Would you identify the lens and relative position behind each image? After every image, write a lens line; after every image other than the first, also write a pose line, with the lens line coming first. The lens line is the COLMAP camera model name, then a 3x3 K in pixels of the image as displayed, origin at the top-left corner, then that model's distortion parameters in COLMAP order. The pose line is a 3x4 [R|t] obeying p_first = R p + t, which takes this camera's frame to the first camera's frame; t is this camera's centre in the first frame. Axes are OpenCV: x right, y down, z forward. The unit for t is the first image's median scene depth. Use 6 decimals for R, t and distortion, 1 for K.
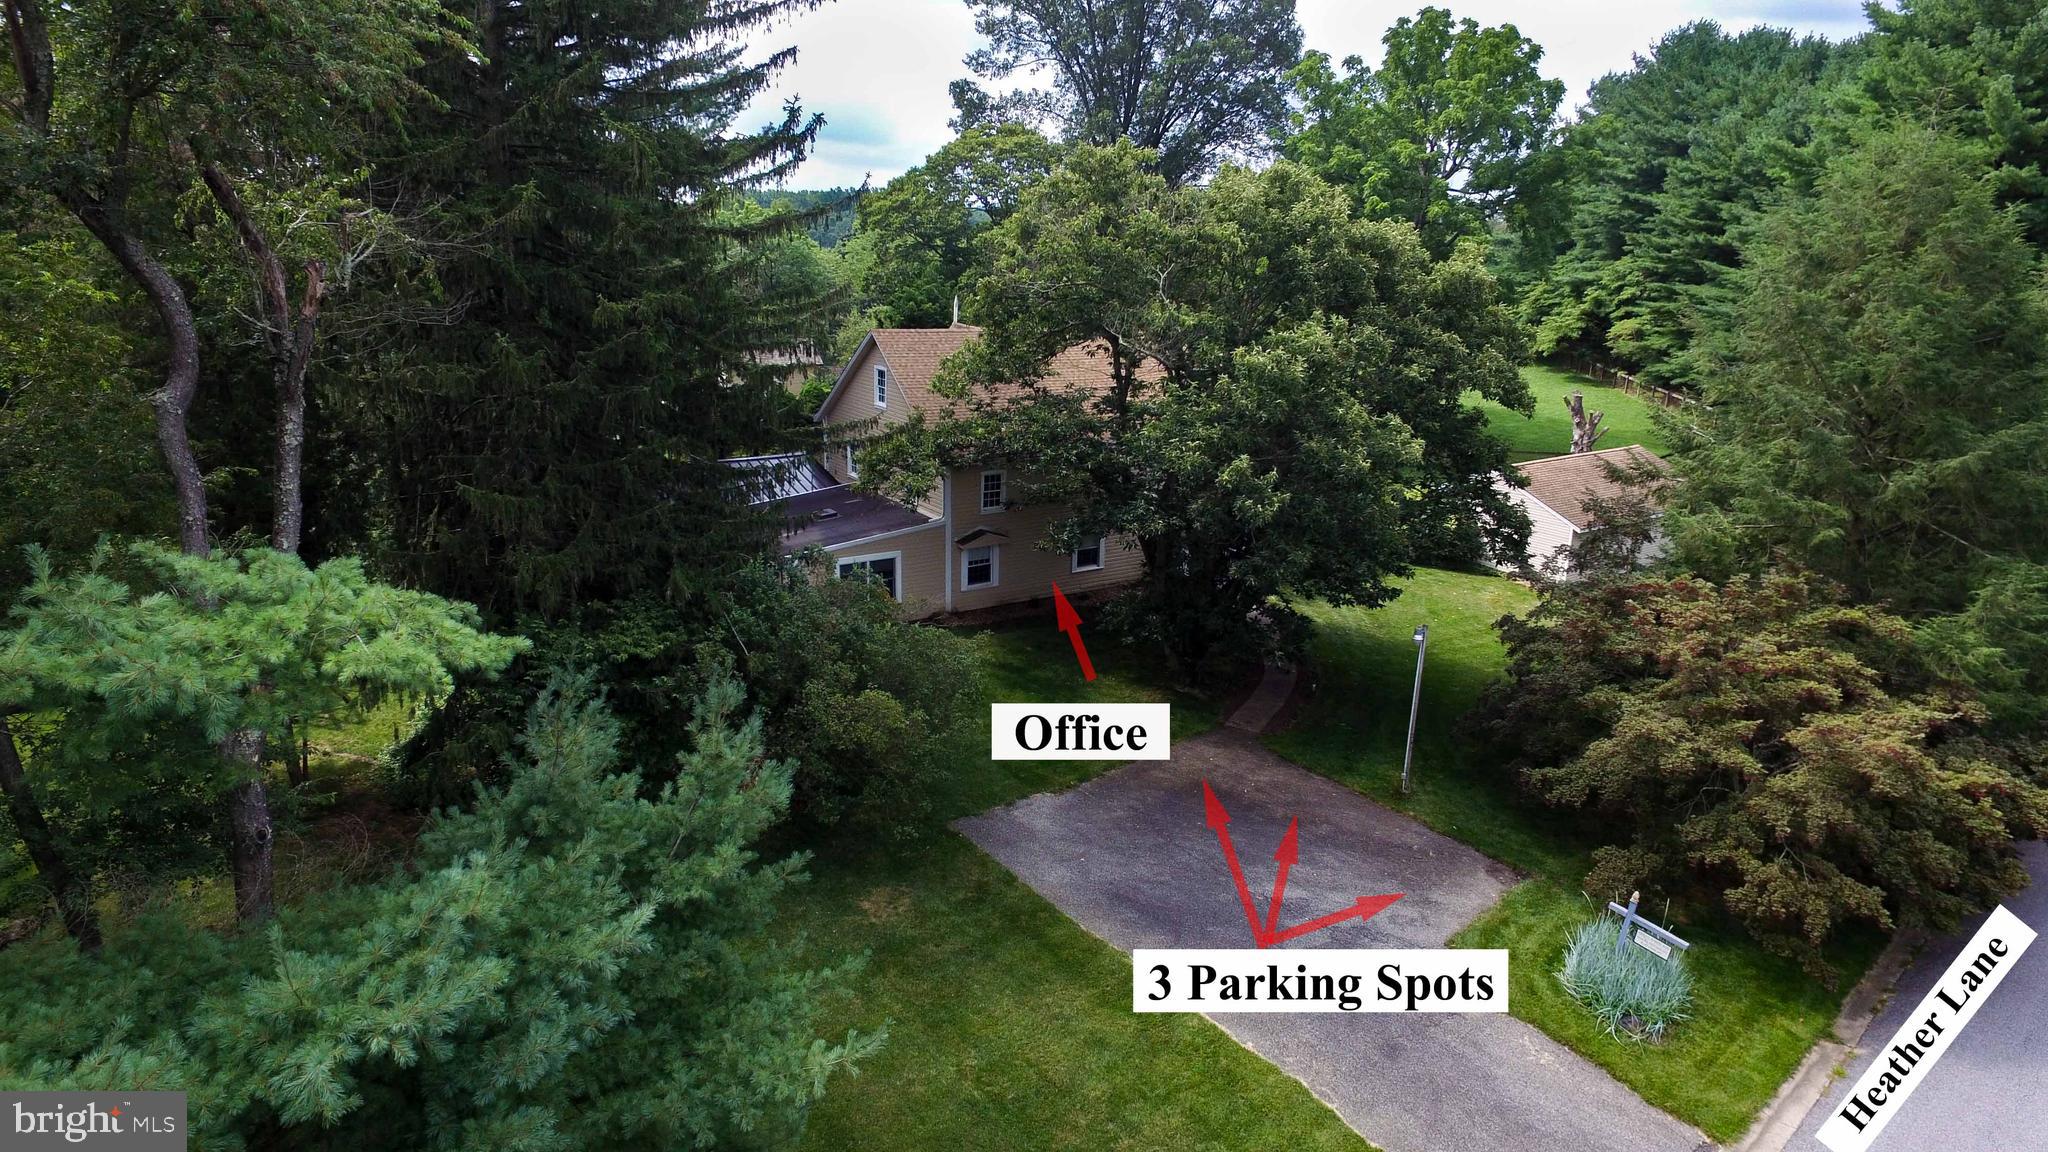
lens RADIAL K [[1191.8, 0, 1024.0], [0, 1191.8, 576.0], [0, 0, 1]] dist [-0.006142, 0.008735]
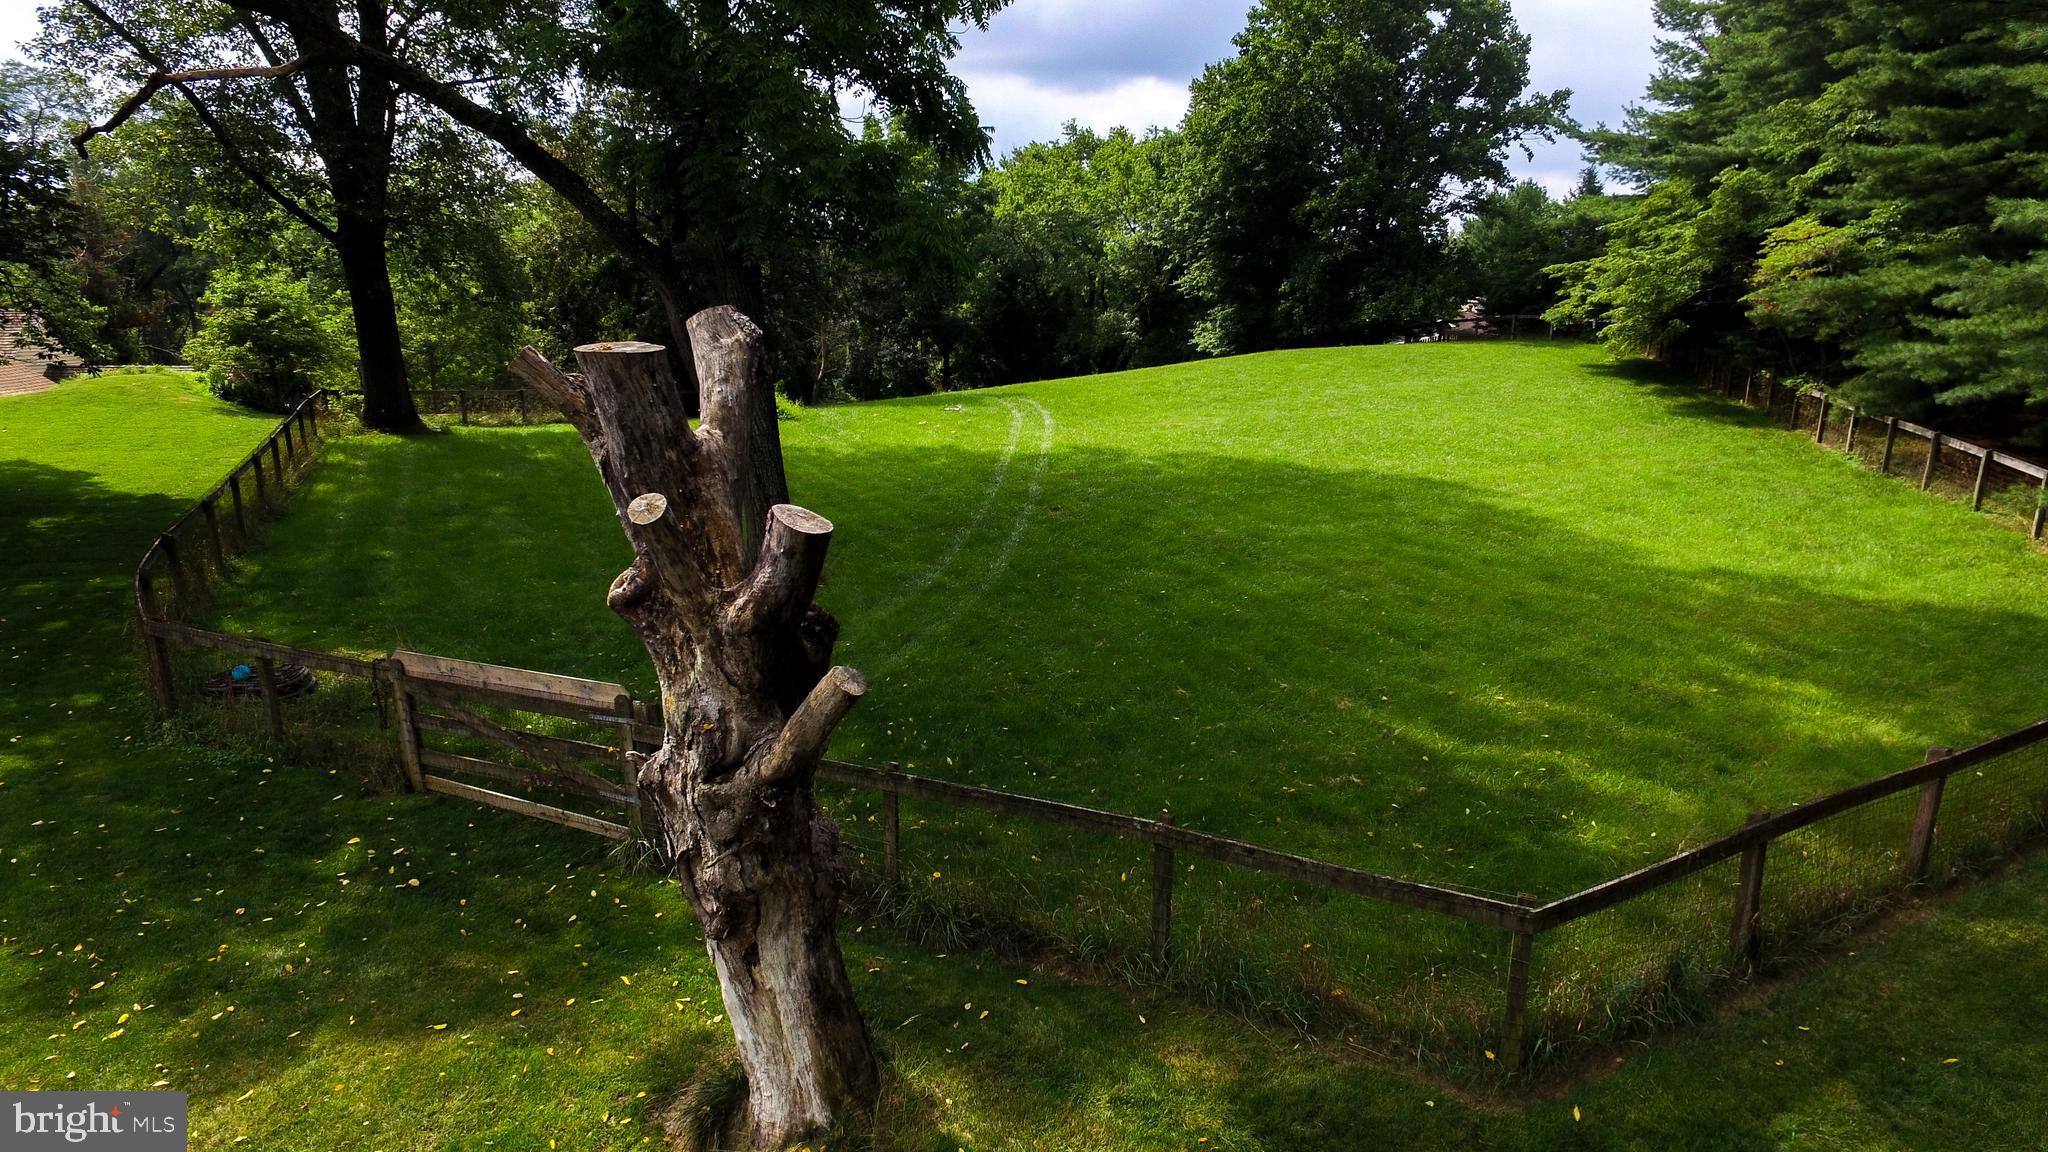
lens RADIAL K [[1191.8, 0, 1024.0], [0, 1191.8, 576.0], [0, 0, 1]] dist [-0.006142, 0.008735]
pose [[0.976153, 0.021944, -0.215974, 0.363885], [-0.034056, 0.998039, -0.052521, -0.090451], [0.214398, 0.058624, 0.974986, 0.628499]]
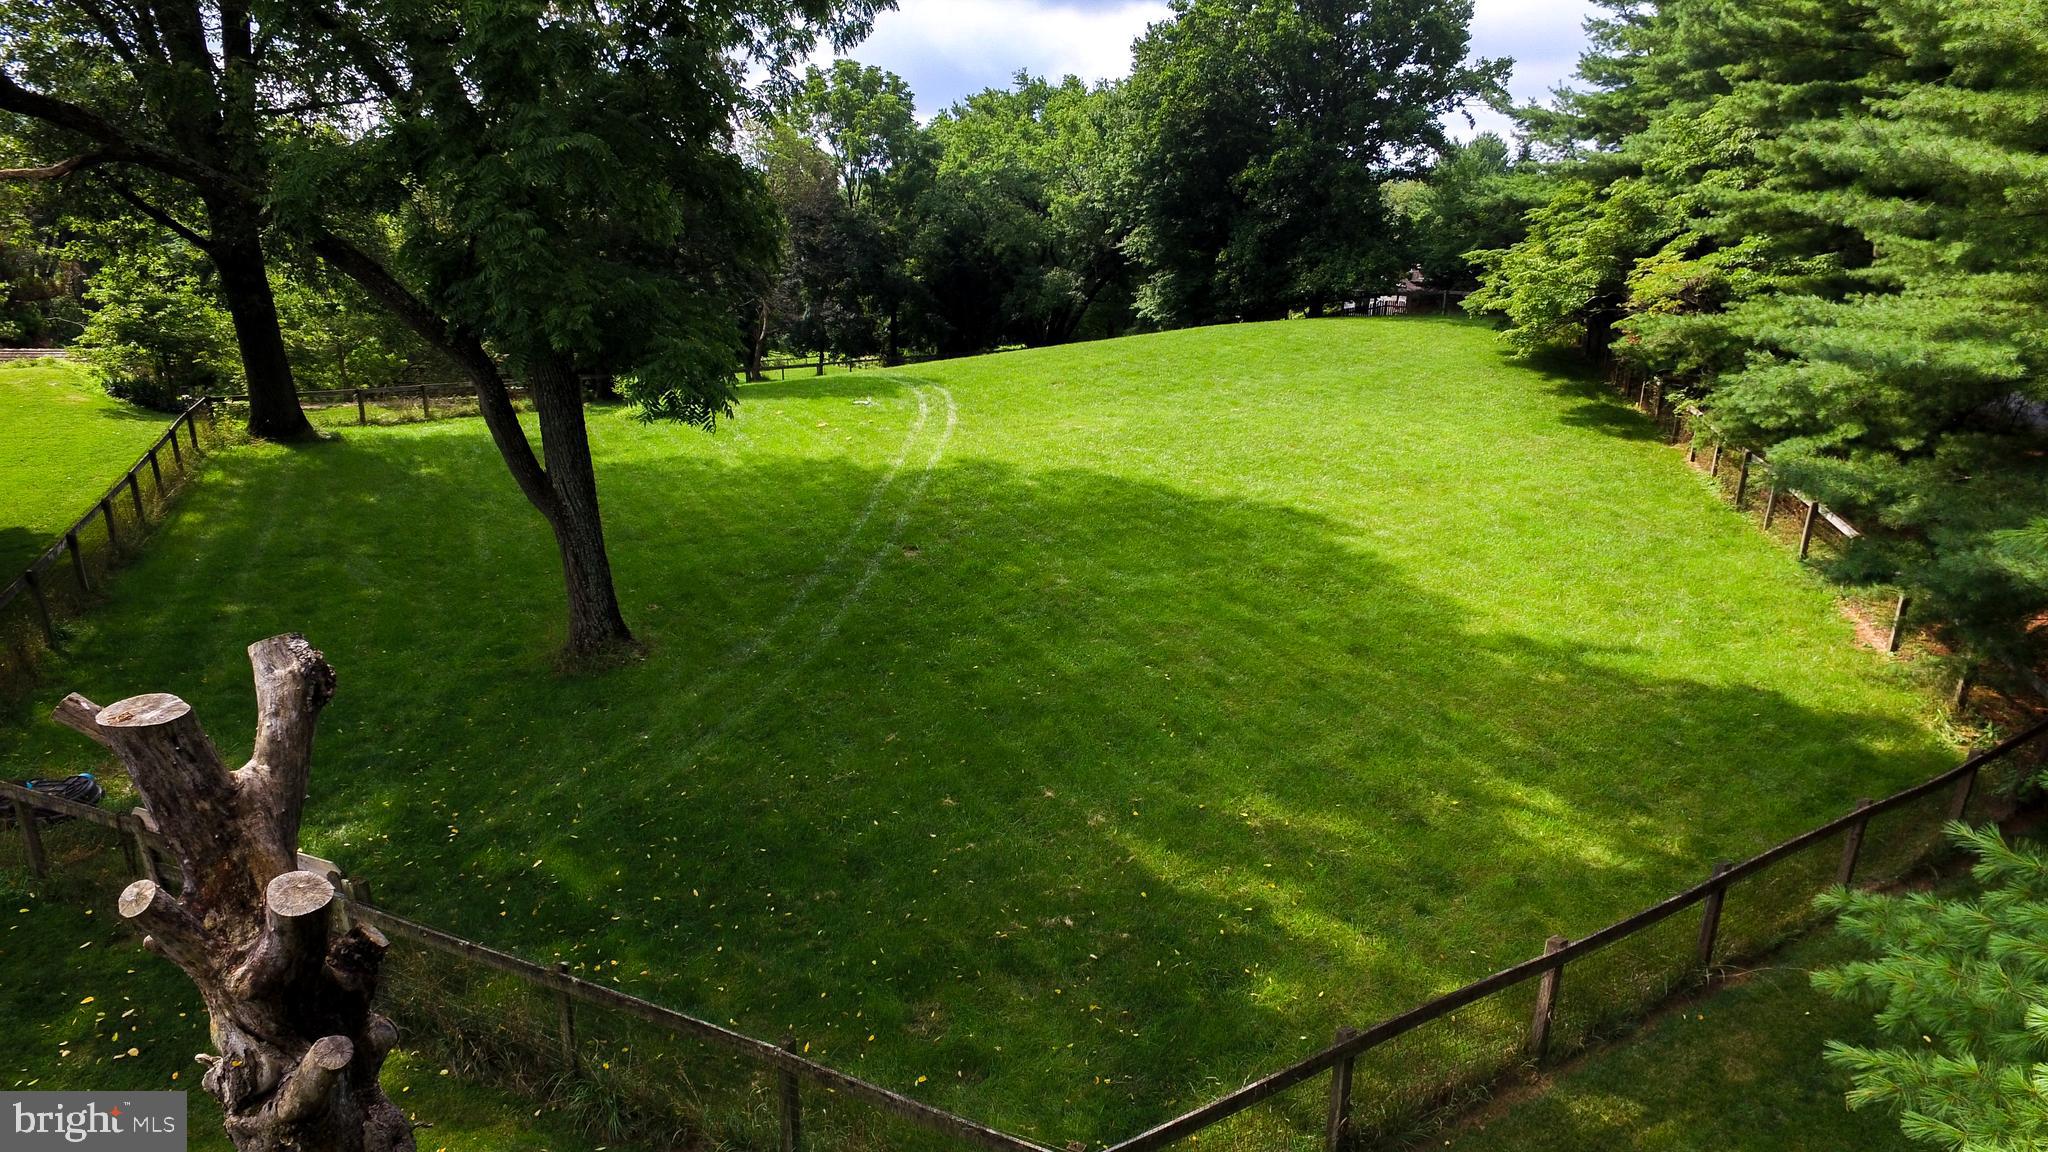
lens RADIAL K [[1190.7, 0, 1024.0], [0, 1190.7, 576.0], [0, 0, 1]] dist [-0.003458, 0.010098]
pose [[0.979232, 0.037034, -0.199329, 0.393575], [-0.036534, 0.999313, 0.006188, -0.117795], [0.199422, 0.001223, 0.979913, 0.629084]]
